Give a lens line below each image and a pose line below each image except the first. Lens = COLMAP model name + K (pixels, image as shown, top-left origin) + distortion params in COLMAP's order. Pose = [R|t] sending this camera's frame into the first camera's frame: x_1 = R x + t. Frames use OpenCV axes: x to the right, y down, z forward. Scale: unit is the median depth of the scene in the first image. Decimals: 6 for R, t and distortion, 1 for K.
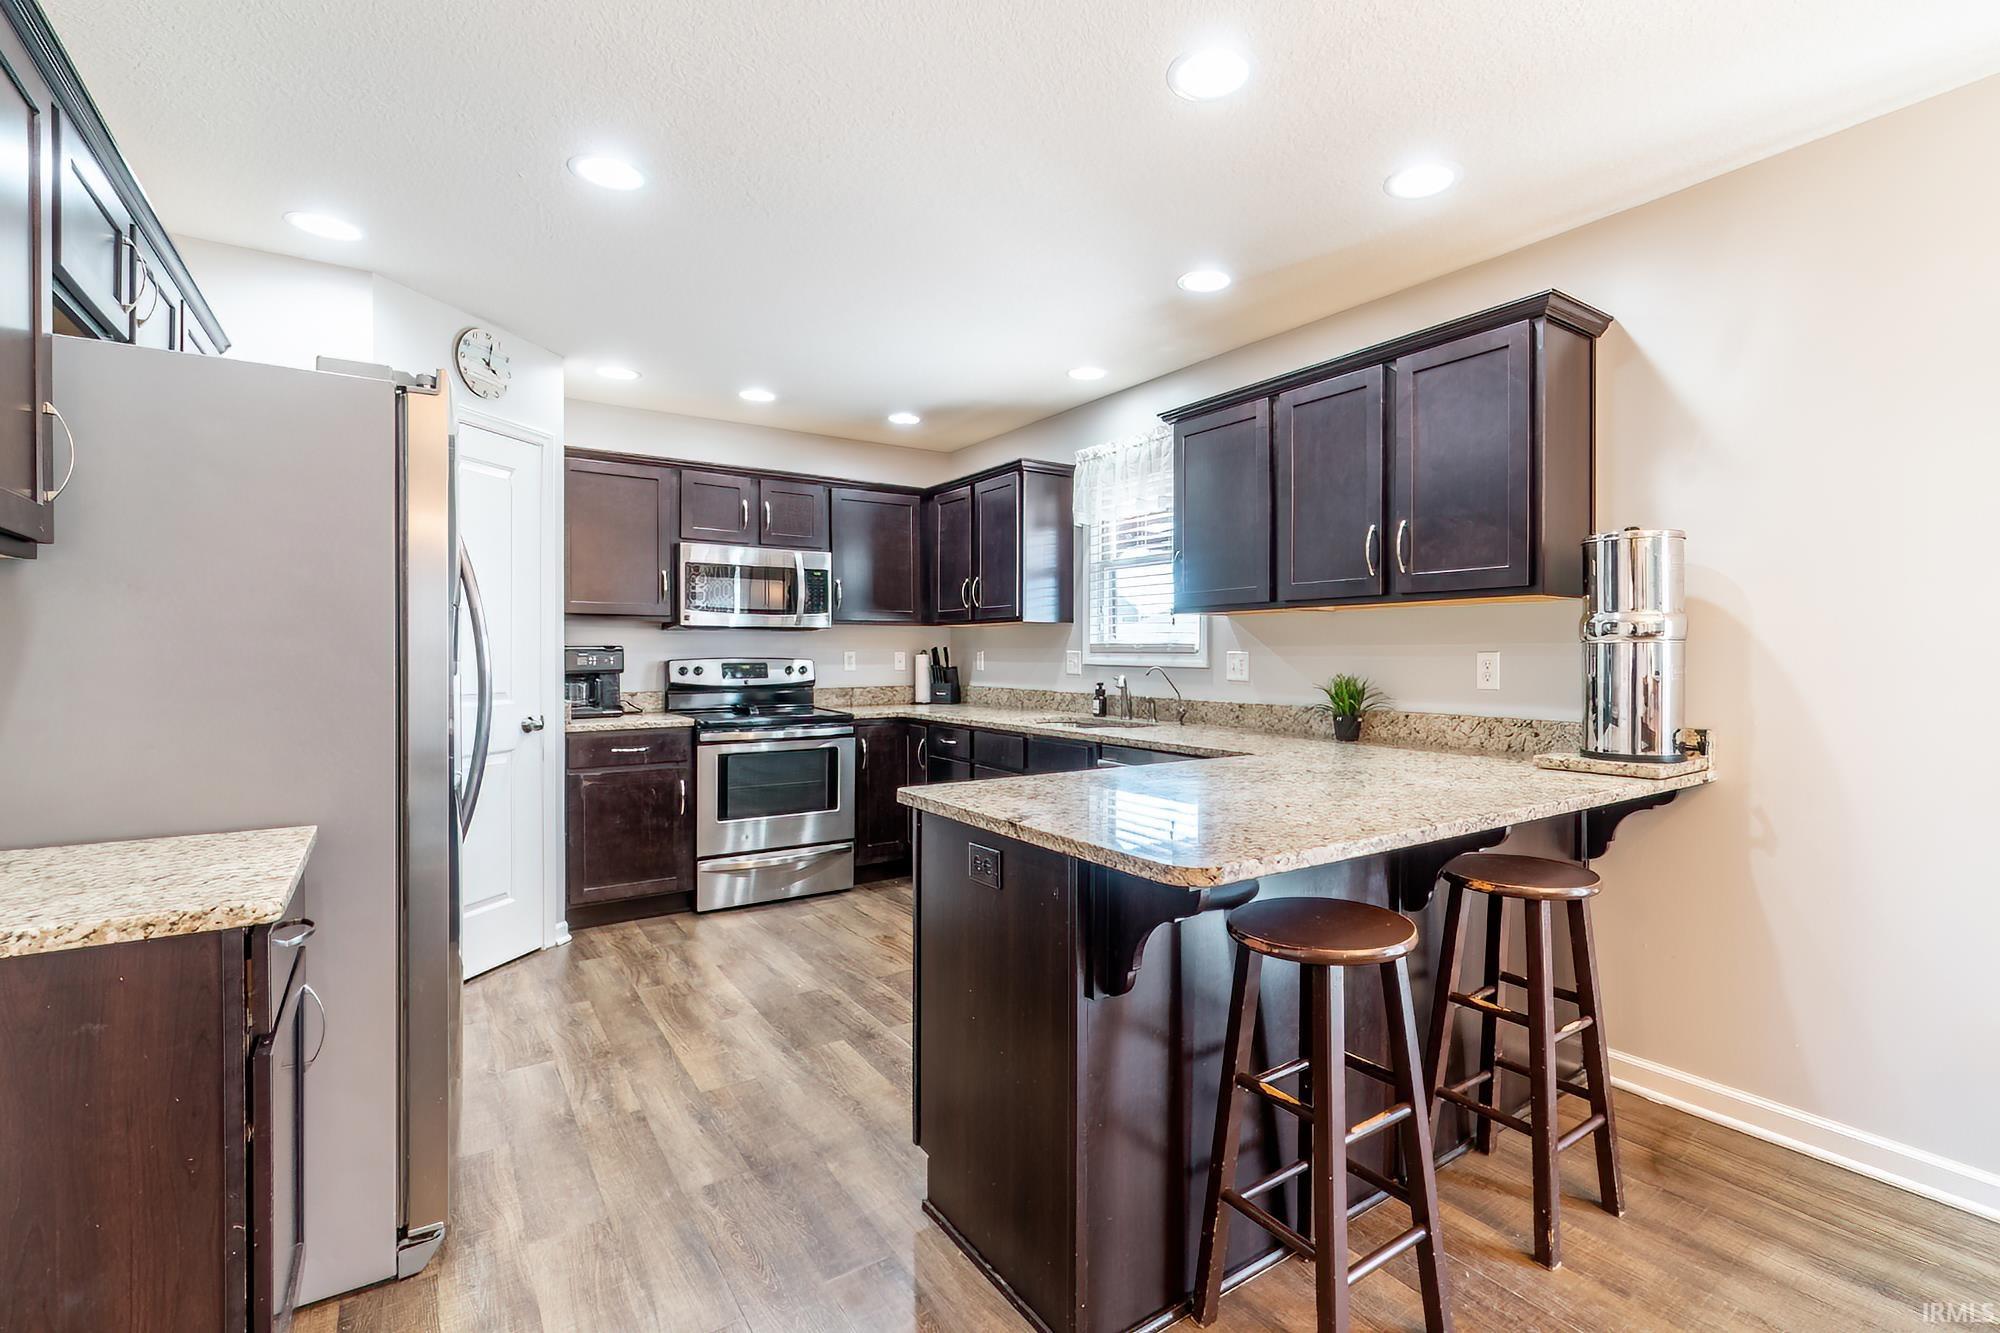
lens RADIAL K [[914.3, 0, 1075.4], [0, 914.3, 659.9], [0, 0, 1]] dist [0.004106, -0.000556]
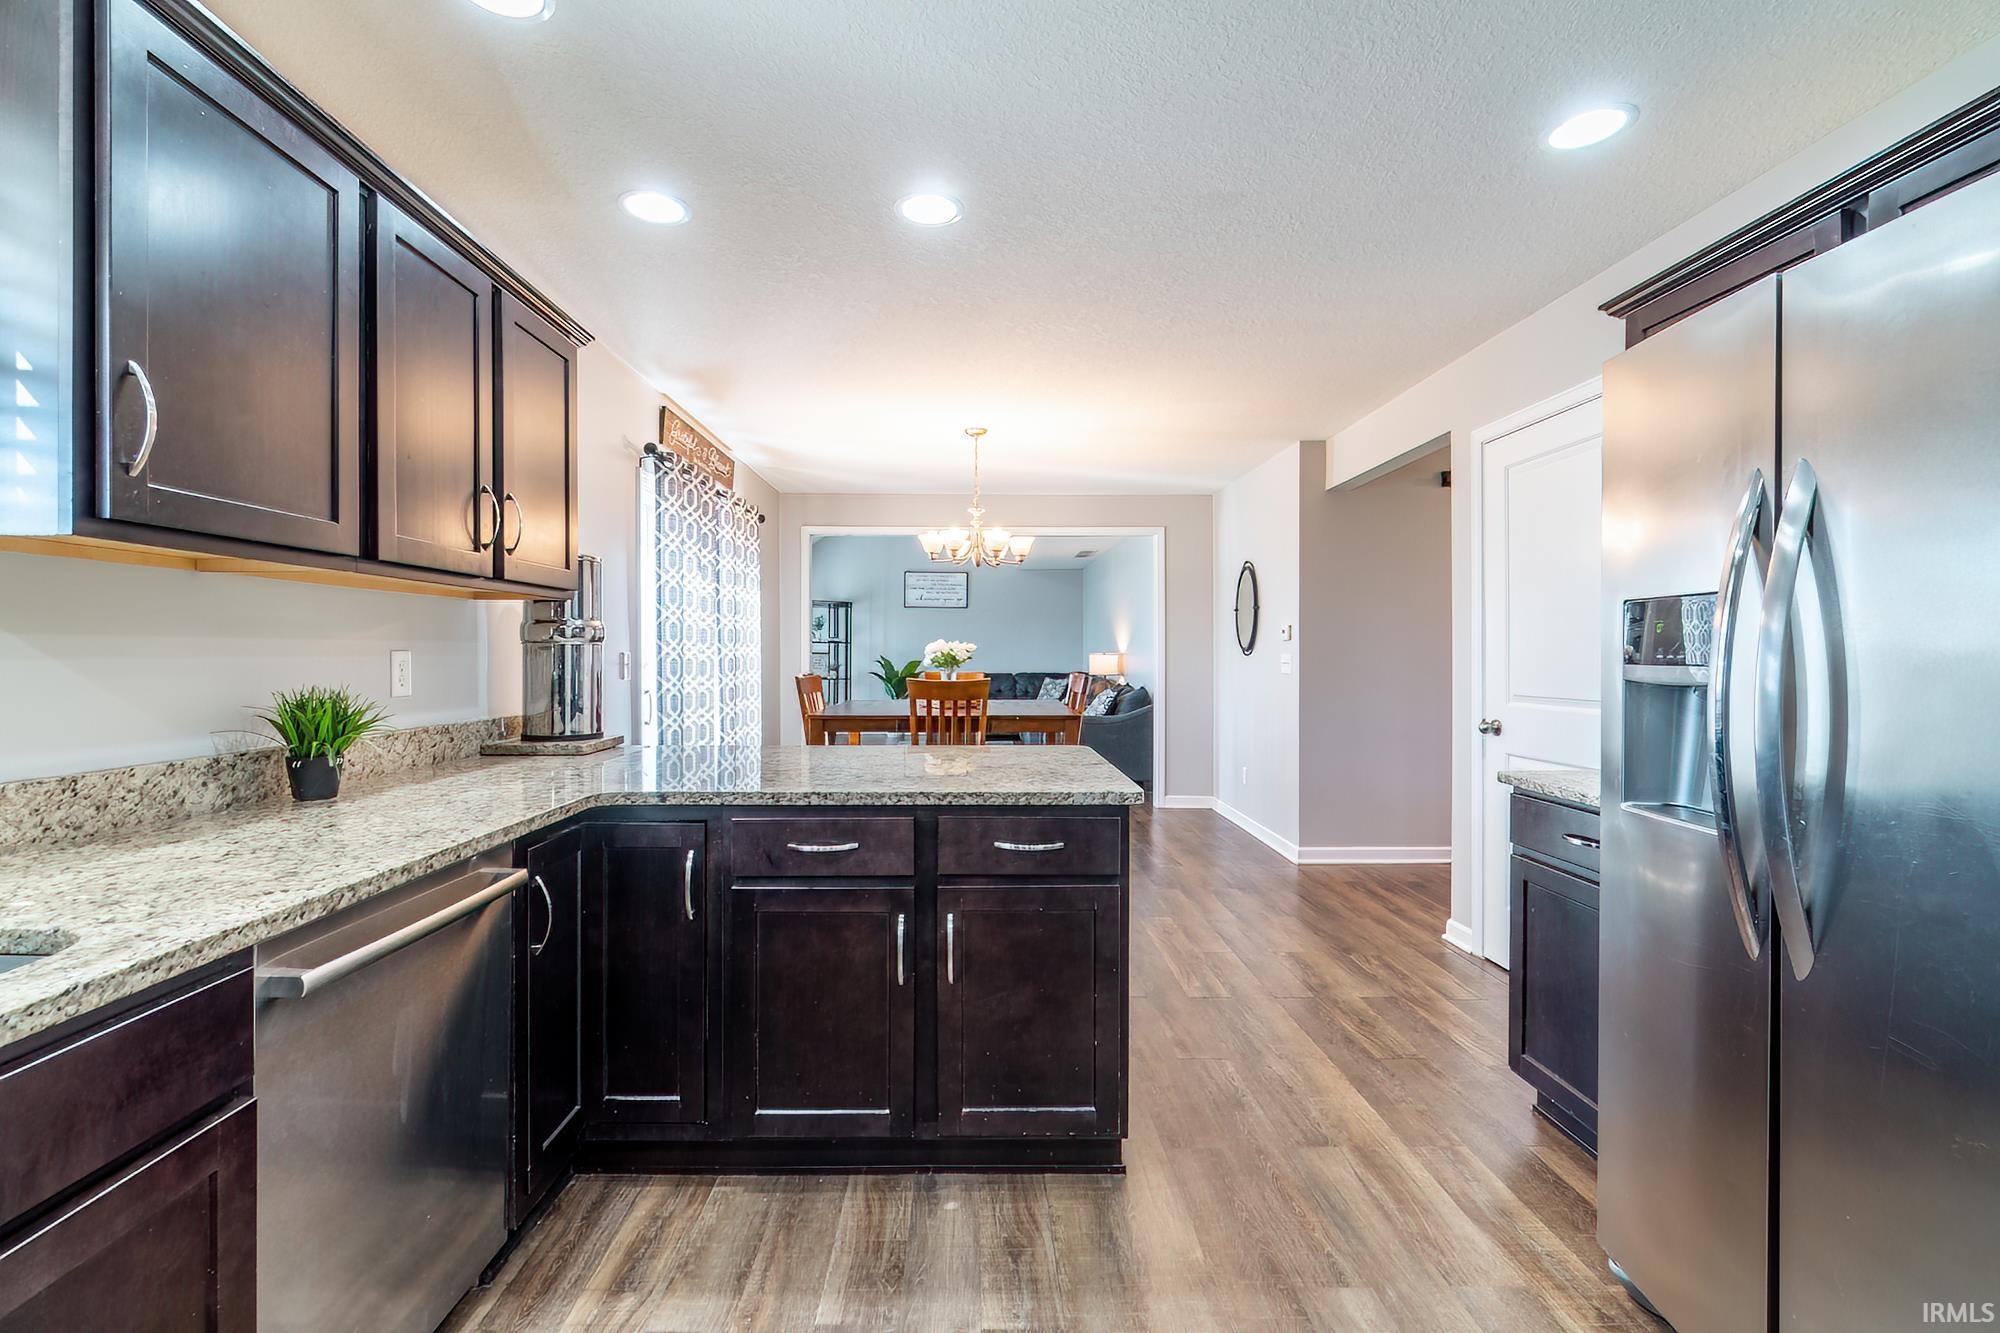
lens RADIAL K [[873.2, 0, 991.9], [0, 873.2, 659.7], [0, 0, 1]] dist [0.000130, 0.000689]
pose [[-0.822556, -0.003638, 0.568673, -0.293570], [0.003989, 0.999918, 0.012167, -0.005692], [-0.568671, 0.012276, -0.822474, 0.915058]]
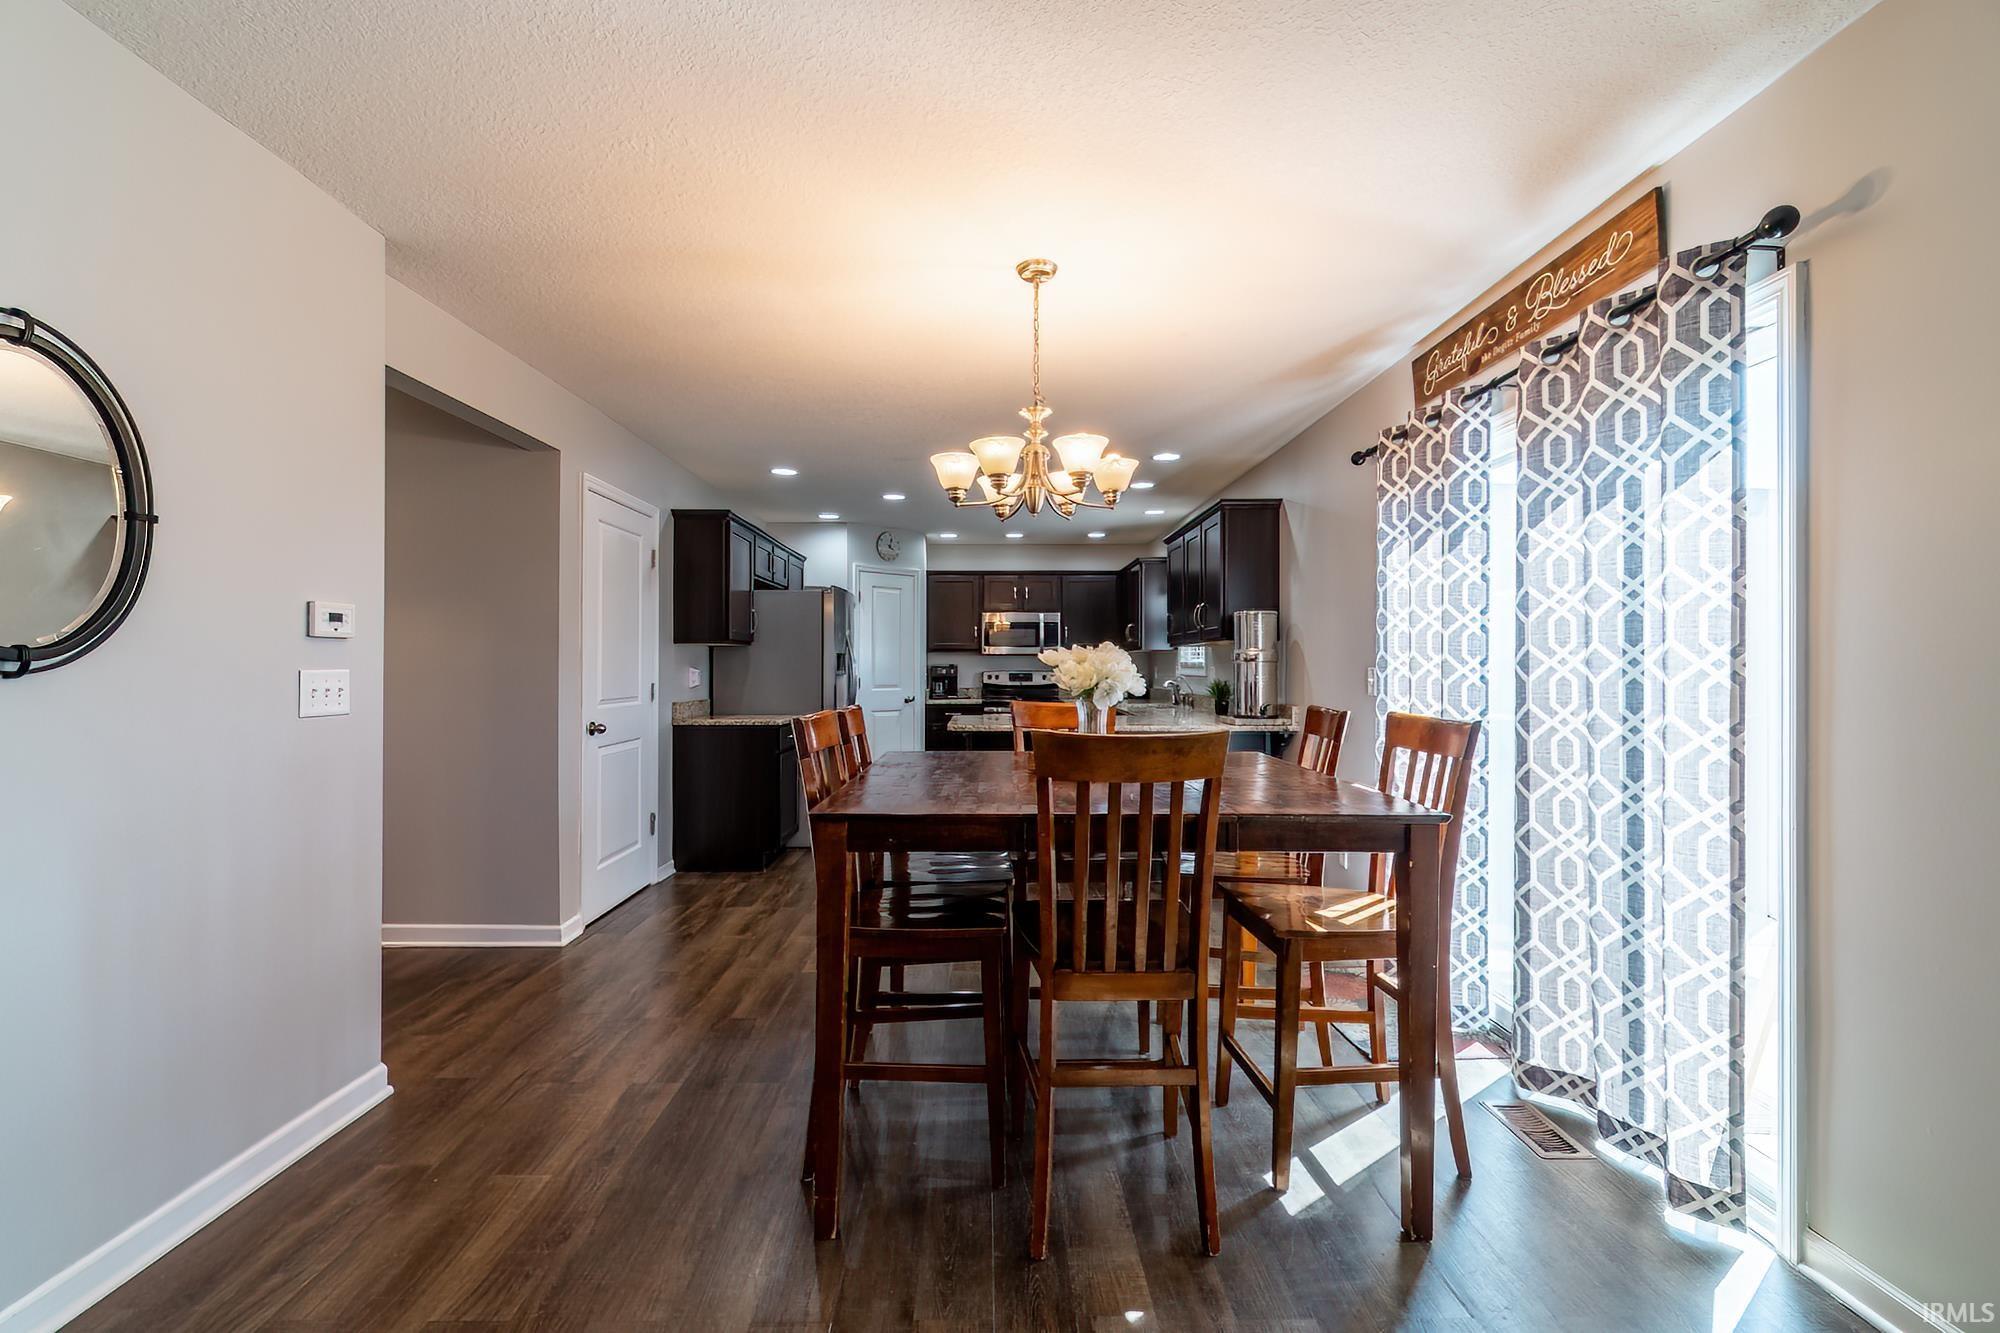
lens RADIAL K [[873.2, 0, 991.6], [0, 873.2, 665.9], [0, 0, 1]] dist [0.000130, 0.000689]
pose [[0.812729, -0.000010, -0.582642, 0.723482], [-0.005833, 0.999950, -0.008153, 0.003717], [0.582613, 0.010025, 0.812688, -0.555995]]
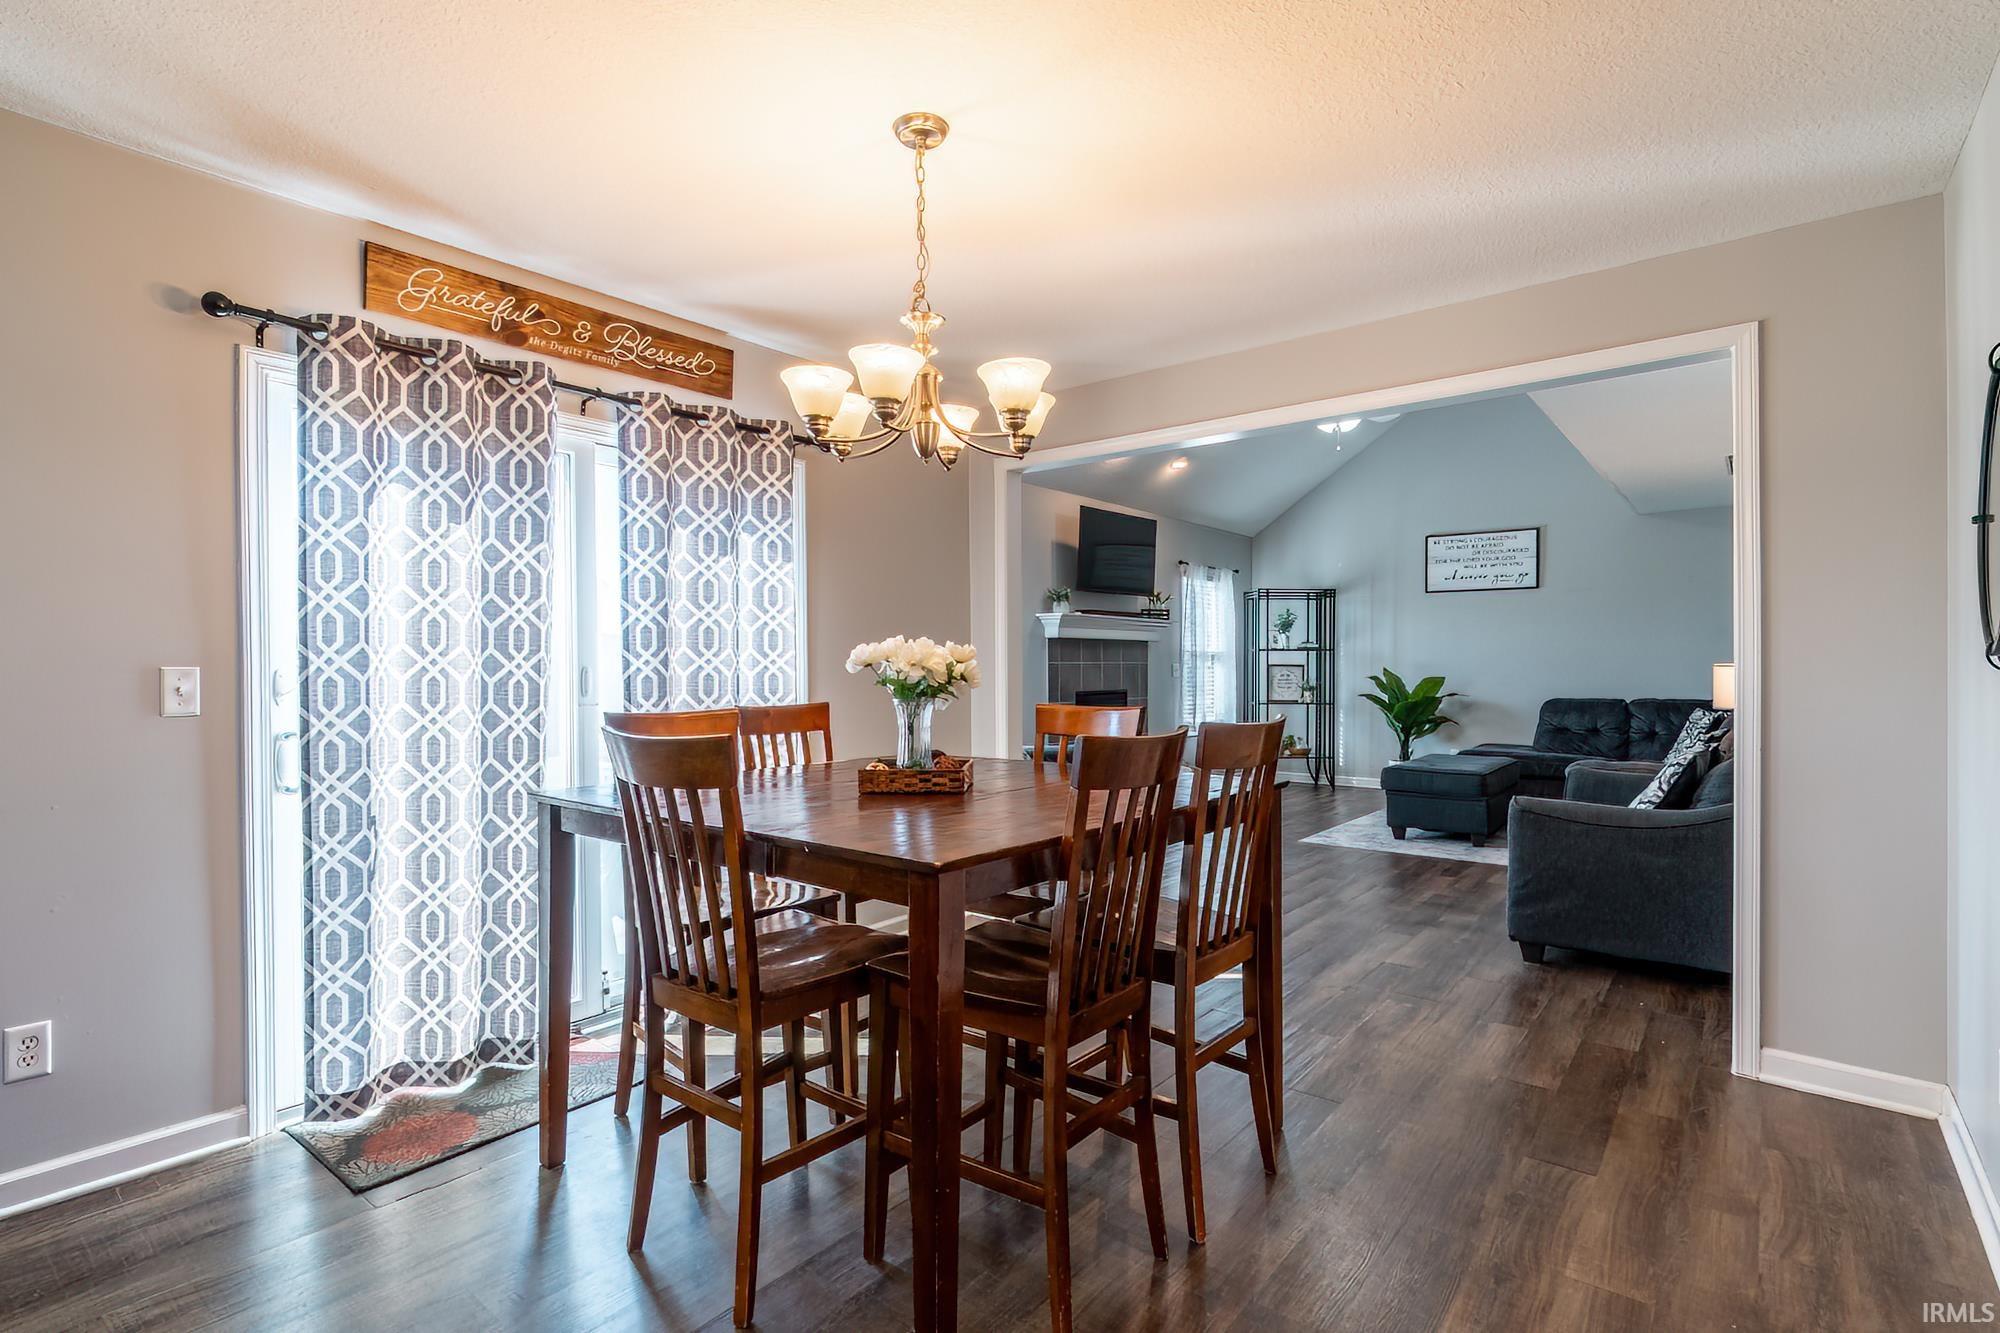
lens RADIAL K [[960.3, 0, 972.6], [0, 960.3, 678.6], [0, 0, 1]] dist [-0.005387, -0.001593]
pose [[-0.244295, -0.008604, 0.969663, -0.135097], [0.010893, 0.999873, 0.011616, 0.001856], [-0.969640, 0.013400, -0.244171, 0.083027]]
